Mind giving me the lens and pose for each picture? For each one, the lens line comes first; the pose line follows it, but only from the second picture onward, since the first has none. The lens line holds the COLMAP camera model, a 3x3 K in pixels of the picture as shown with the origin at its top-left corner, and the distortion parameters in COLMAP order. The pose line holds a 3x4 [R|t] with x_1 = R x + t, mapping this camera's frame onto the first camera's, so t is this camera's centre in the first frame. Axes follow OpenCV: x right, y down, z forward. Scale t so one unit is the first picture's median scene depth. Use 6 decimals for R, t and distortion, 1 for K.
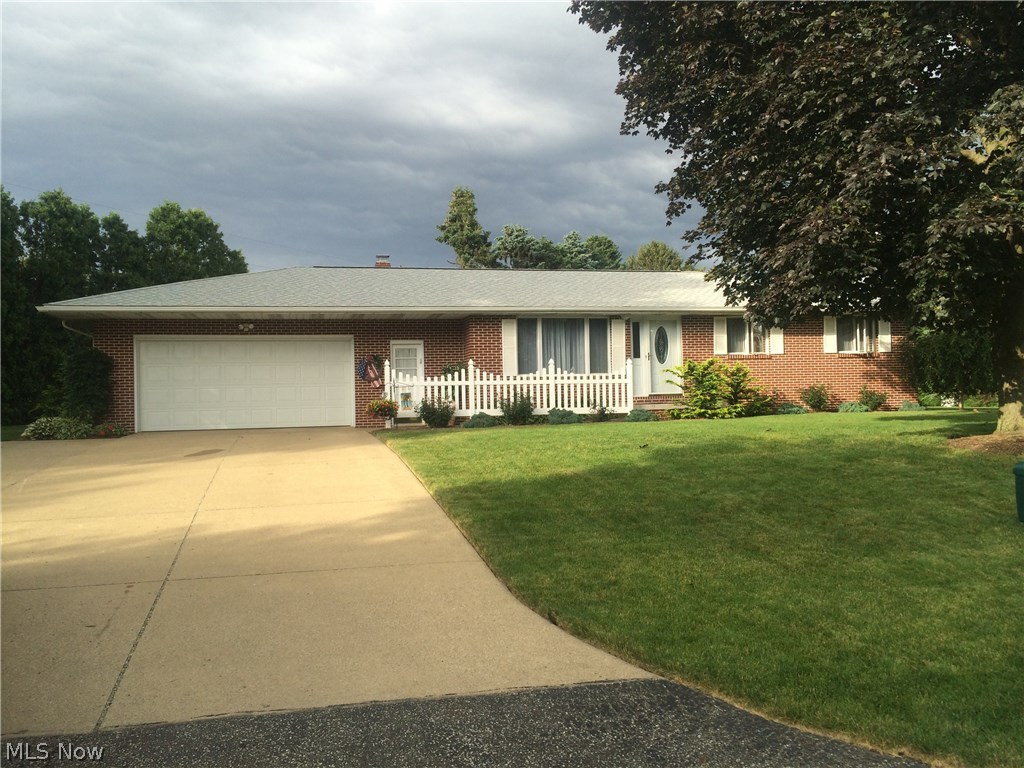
lens RADIAL K [[864.8, 0, 507.3], [0, 864.8, 388.0], [0, 0, 1]] dist [0.053768, -0.053222]
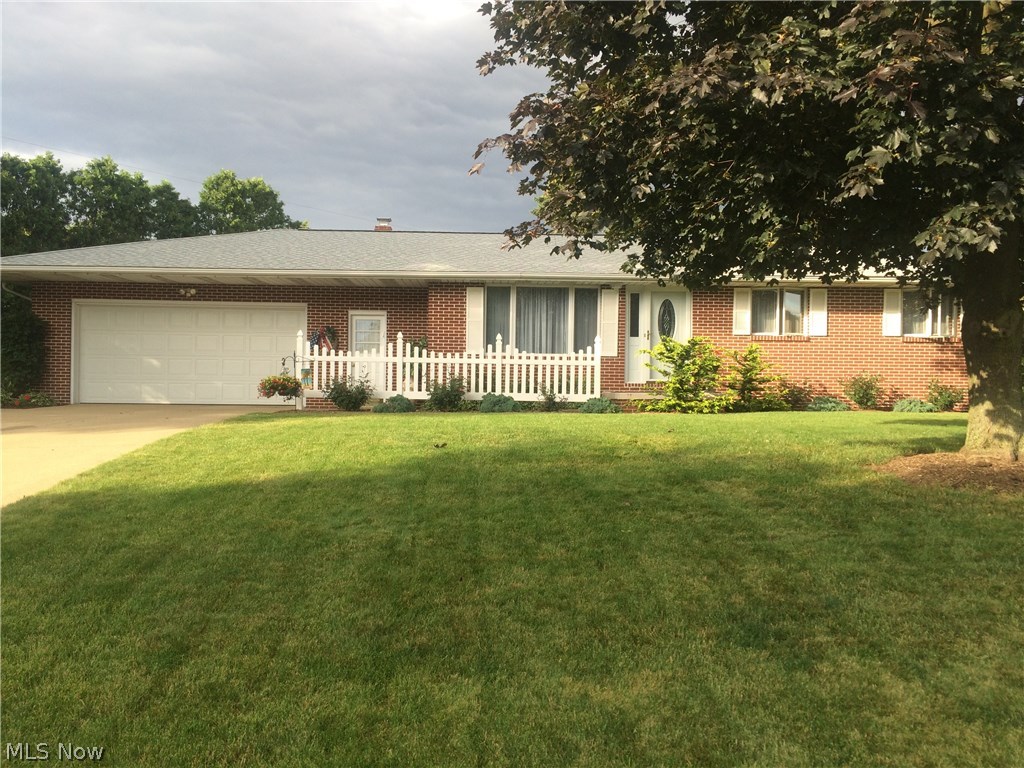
lens RADIAL K [[864.8, 0, 515.0], [0, 864.8, 375.6], [0, 0, 1]] dist [0.053768, -0.053222]
pose [[0.978870, 0.030795, -0.202149, 0.213651], [-0.029773, 0.999524, 0.008094, -0.000369], [0.202302, -0.001905, 0.979321, 0.169923]]
